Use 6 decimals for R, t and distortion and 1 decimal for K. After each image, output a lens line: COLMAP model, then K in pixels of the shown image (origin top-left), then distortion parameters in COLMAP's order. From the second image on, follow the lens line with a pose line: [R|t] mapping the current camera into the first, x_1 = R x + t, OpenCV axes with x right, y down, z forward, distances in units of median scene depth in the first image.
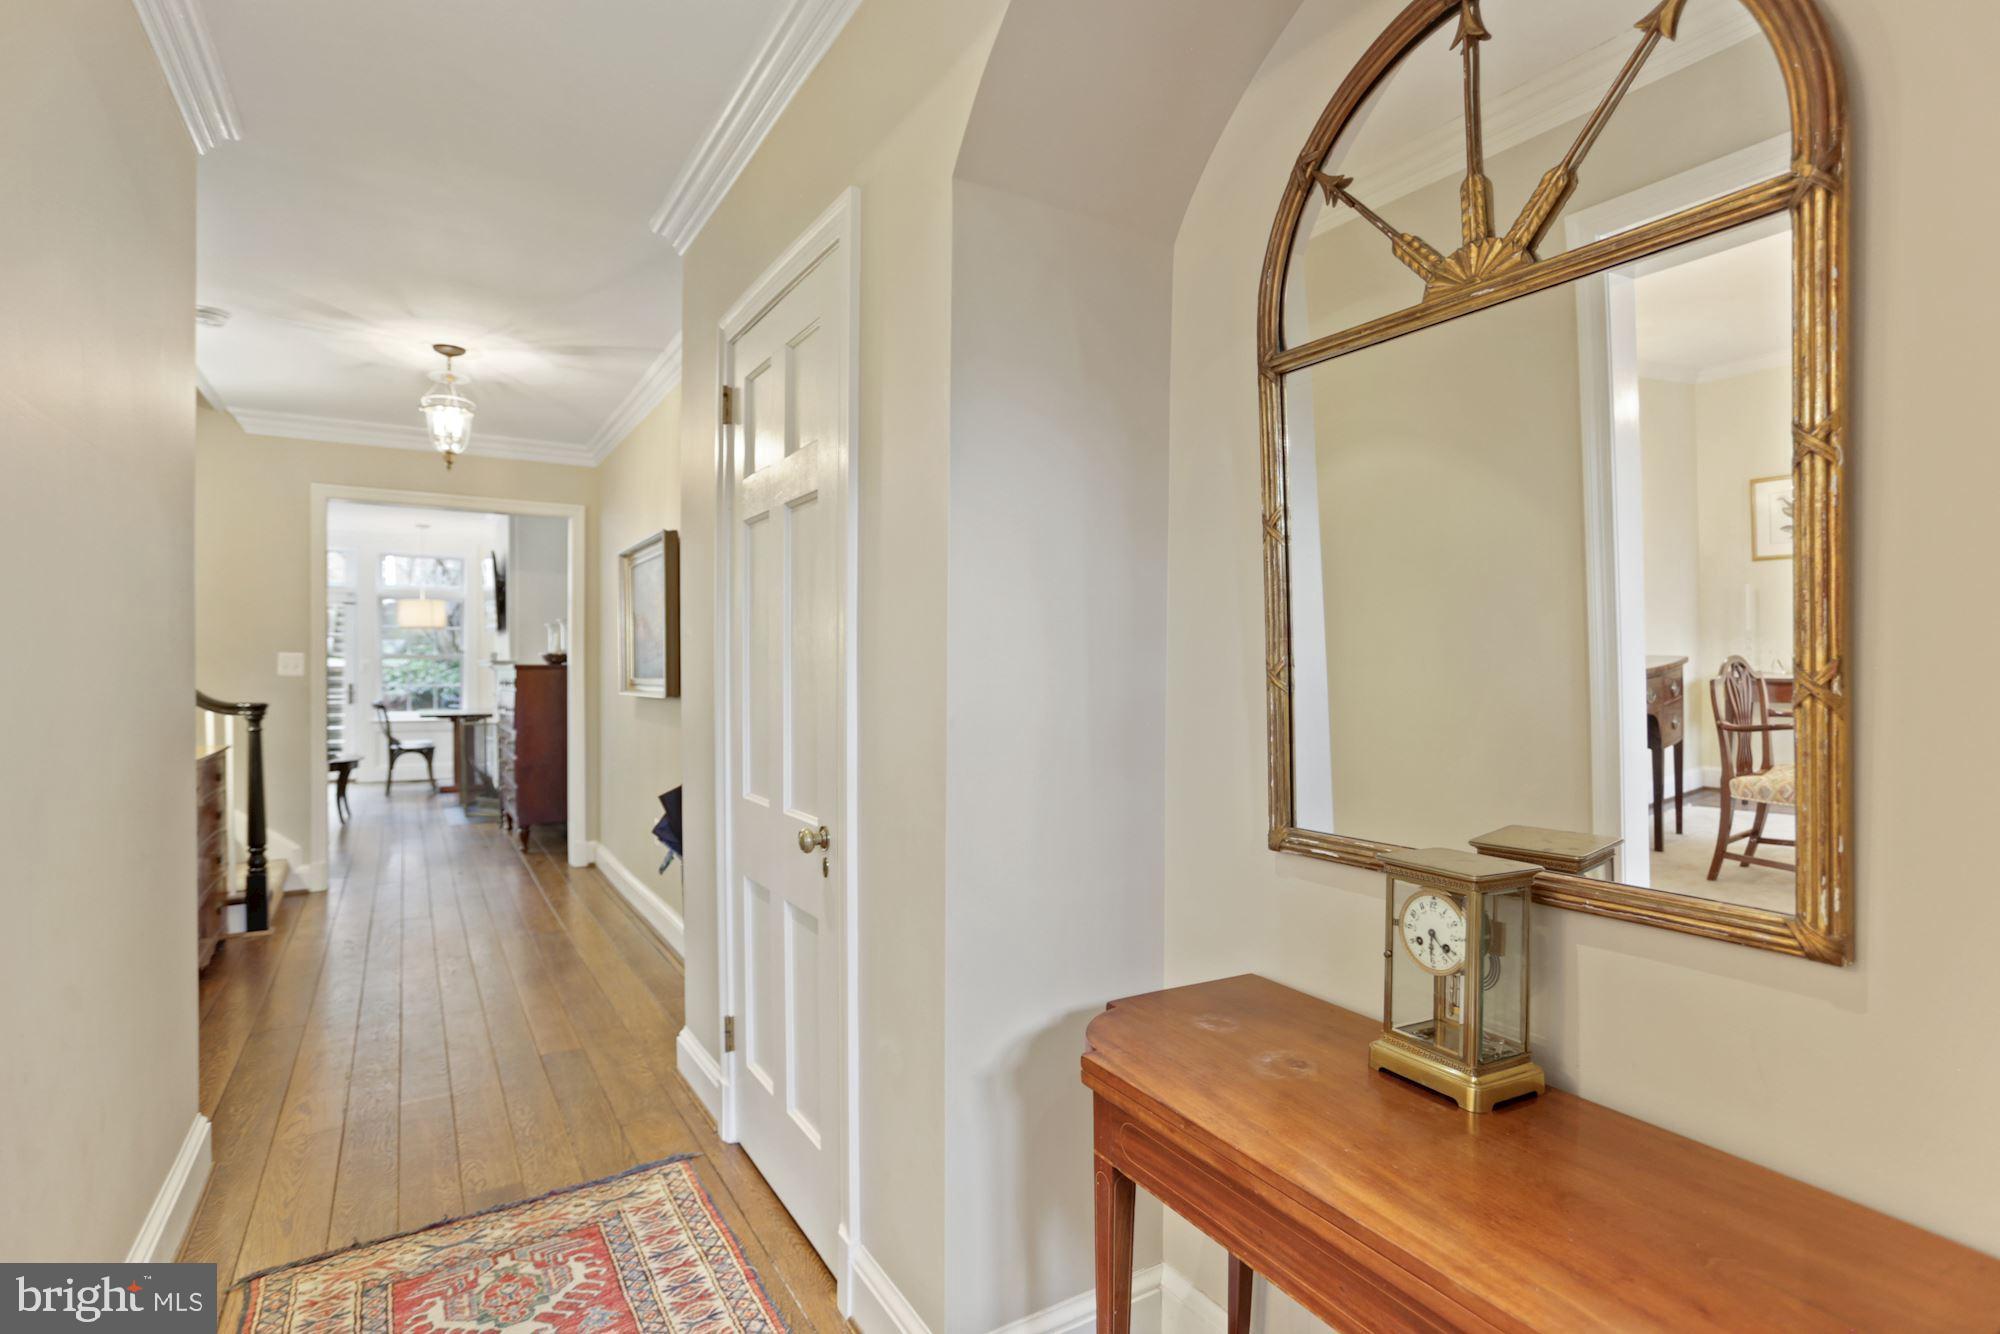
lens RADIAL K [[978.7, 0, 995.9], [0, 978.7, 662.9], [0, 0, 1]] dist [-0.006284, 0.000087]
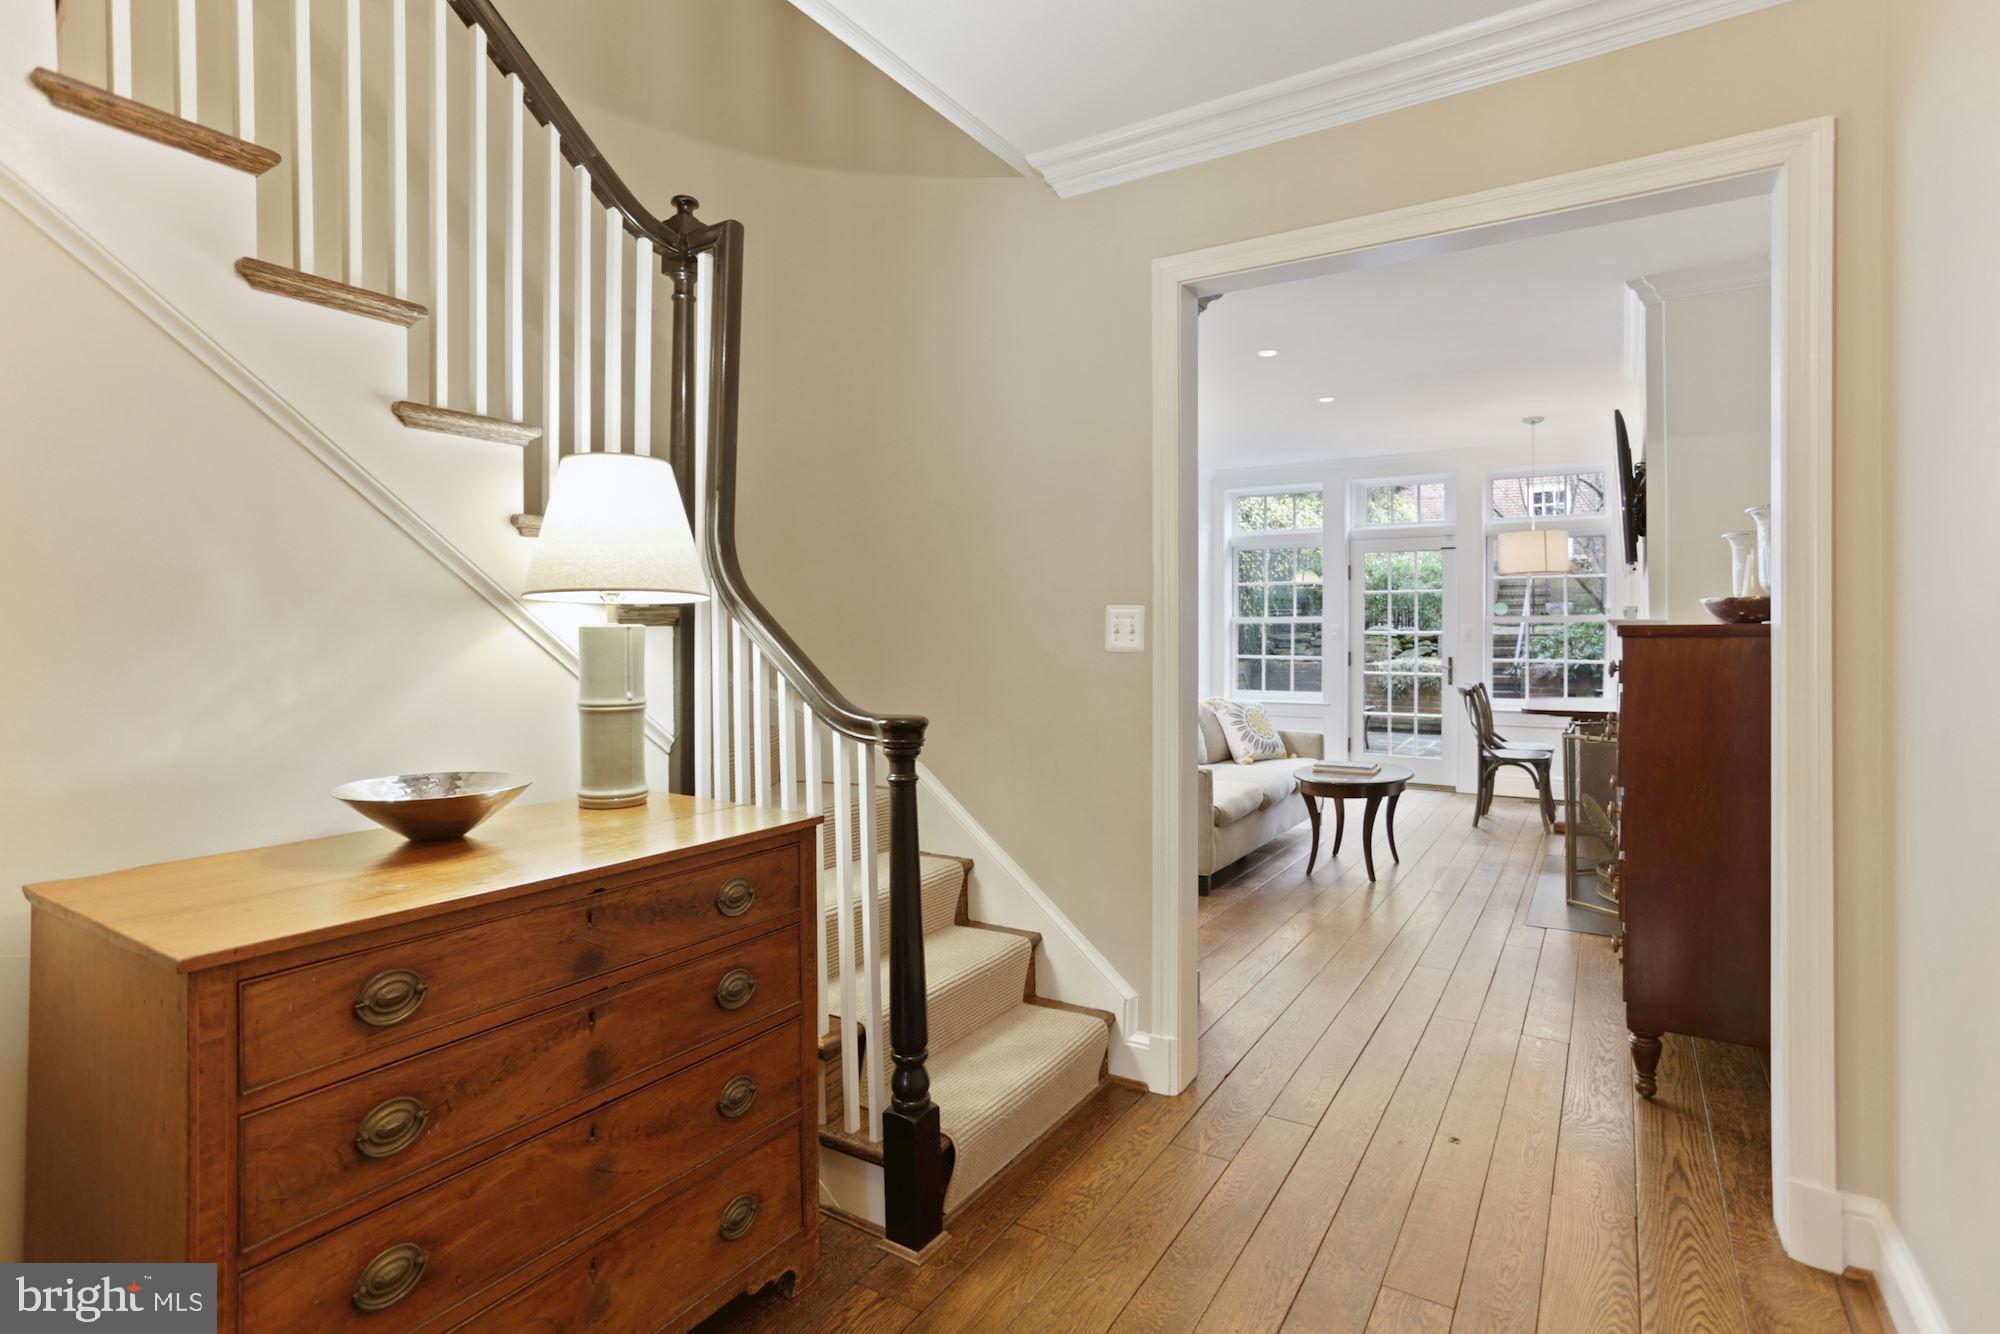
lens RADIAL K [[978.7, 0, 995.9], [0, 978.7, 641.9], [0, 0, 1]] dist [-0.006284, 0.000087]
pose [[0.445221, 0.001101, -0.895420, -0.236067], [0.009060, 0.999943, 0.005735, 0.004114], [0.895375, -0.010666, 0.445185, 0.565931]]
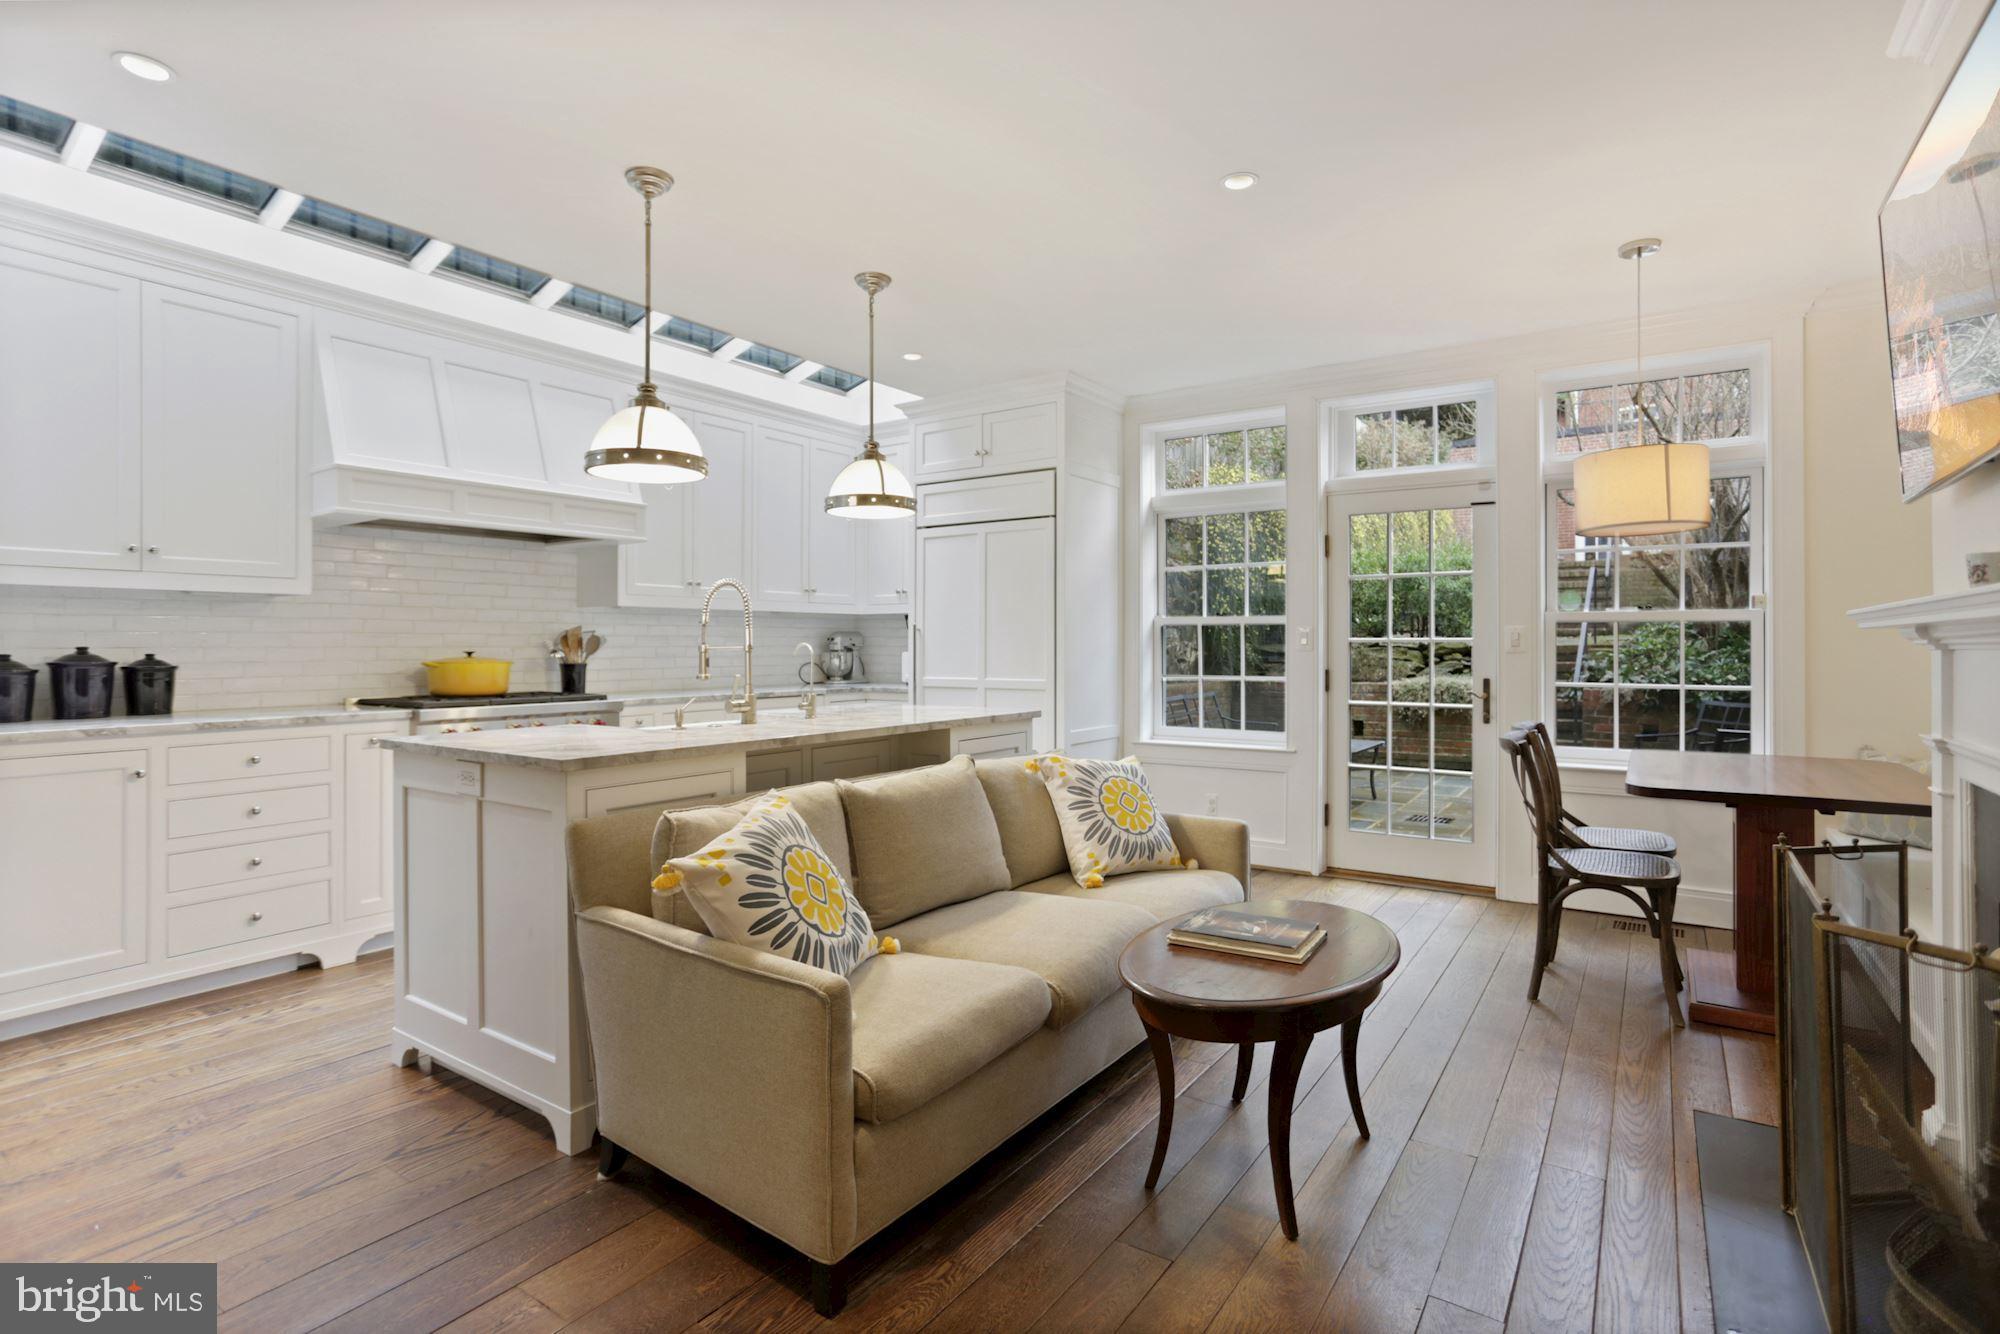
lens RADIAL K [[978.7, 0, 997.0], [0, 978.7, 646.9], [0, 0, 1]] dist [-0.006284, 0.000087]
pose [[0.416471, -0.007099, -0.909121, -0.529778], [0.008445, 0.999957, -0.003940, 0.009888], [0.909110, -0.006036, 0.416513, 0.937077]]
